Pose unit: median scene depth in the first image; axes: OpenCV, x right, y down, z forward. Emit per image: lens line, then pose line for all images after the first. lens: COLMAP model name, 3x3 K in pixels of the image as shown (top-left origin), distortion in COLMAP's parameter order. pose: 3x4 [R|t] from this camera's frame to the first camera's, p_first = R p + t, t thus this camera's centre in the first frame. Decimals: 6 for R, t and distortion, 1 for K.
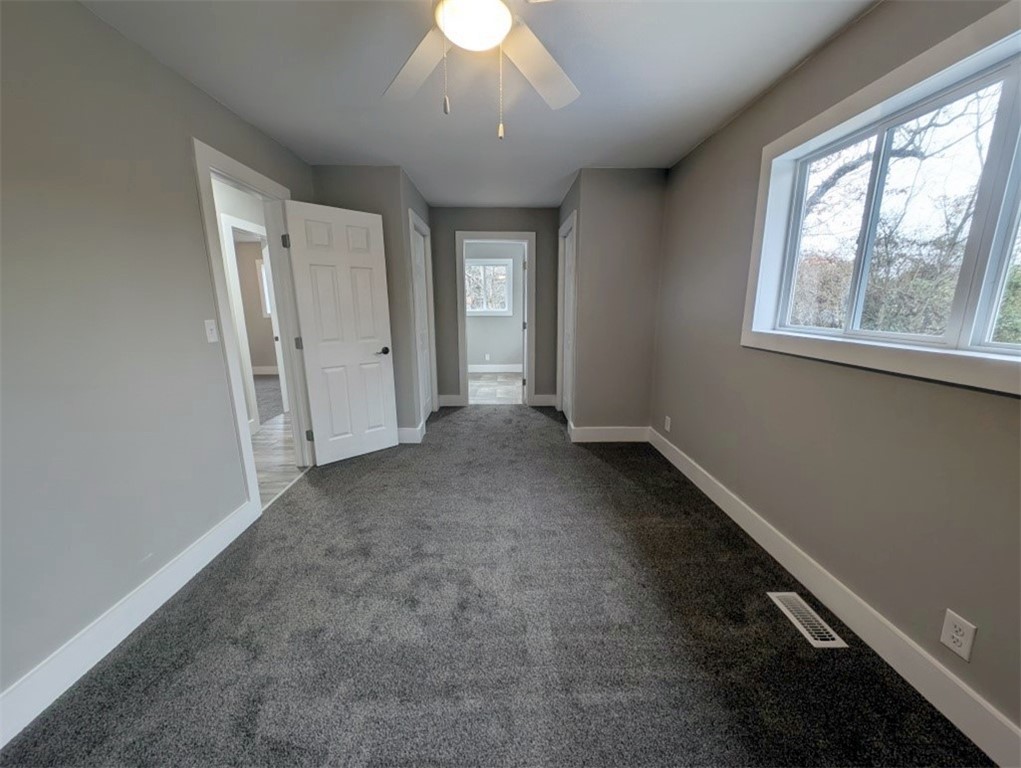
lens RADIAL K [[383.8, 0, 509.5], [0, 383.8, 386.2], [0, 0, 1]] dist [0.008680, -0.004800]
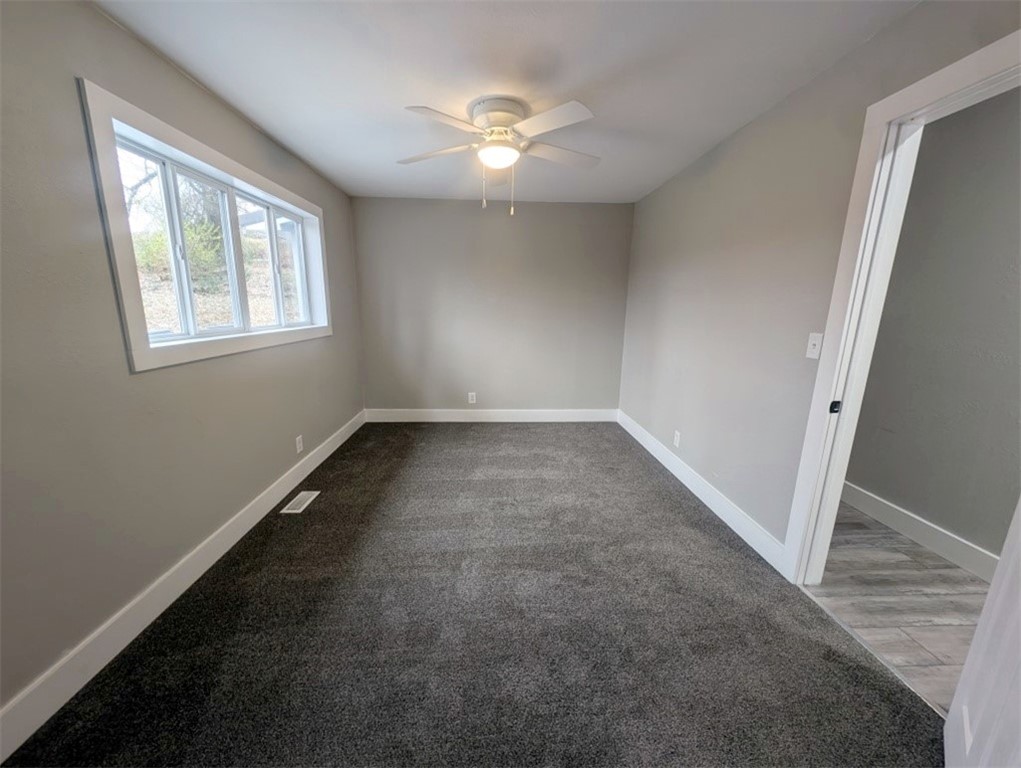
lens RADIAL K [[383.8, 0, 508.7], [0, 383.8, 385.8], [0, 0, 1]] dist [0.008680, -0.004800]
pose [[-0.999795, -0.002120, -0.020130, -0.047956], [-0.010180, 0.912253, 0.409500, -0.325659], [0.017496, 0.409621, -0.912088, 1.438985]]
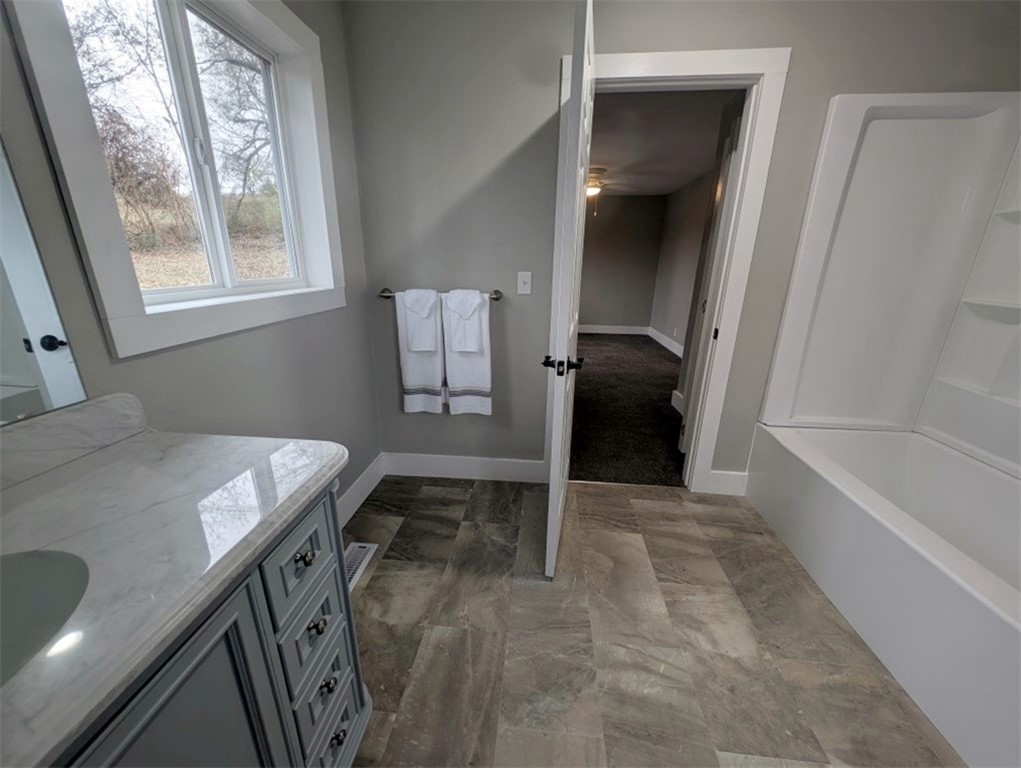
lens RADIAL K [[383.8, 0, 505.9], [0, 383.8, 386.1], [0, 0, 1]] dist [0.008680, -0.004800]
pose [[-0.992118, -0.048698, 0.115459, 0.116450], [0.015425, 0.866925, 0.498199, -0.559092], [-0.124356, 0.496054, -0.859341, 2.651410]]
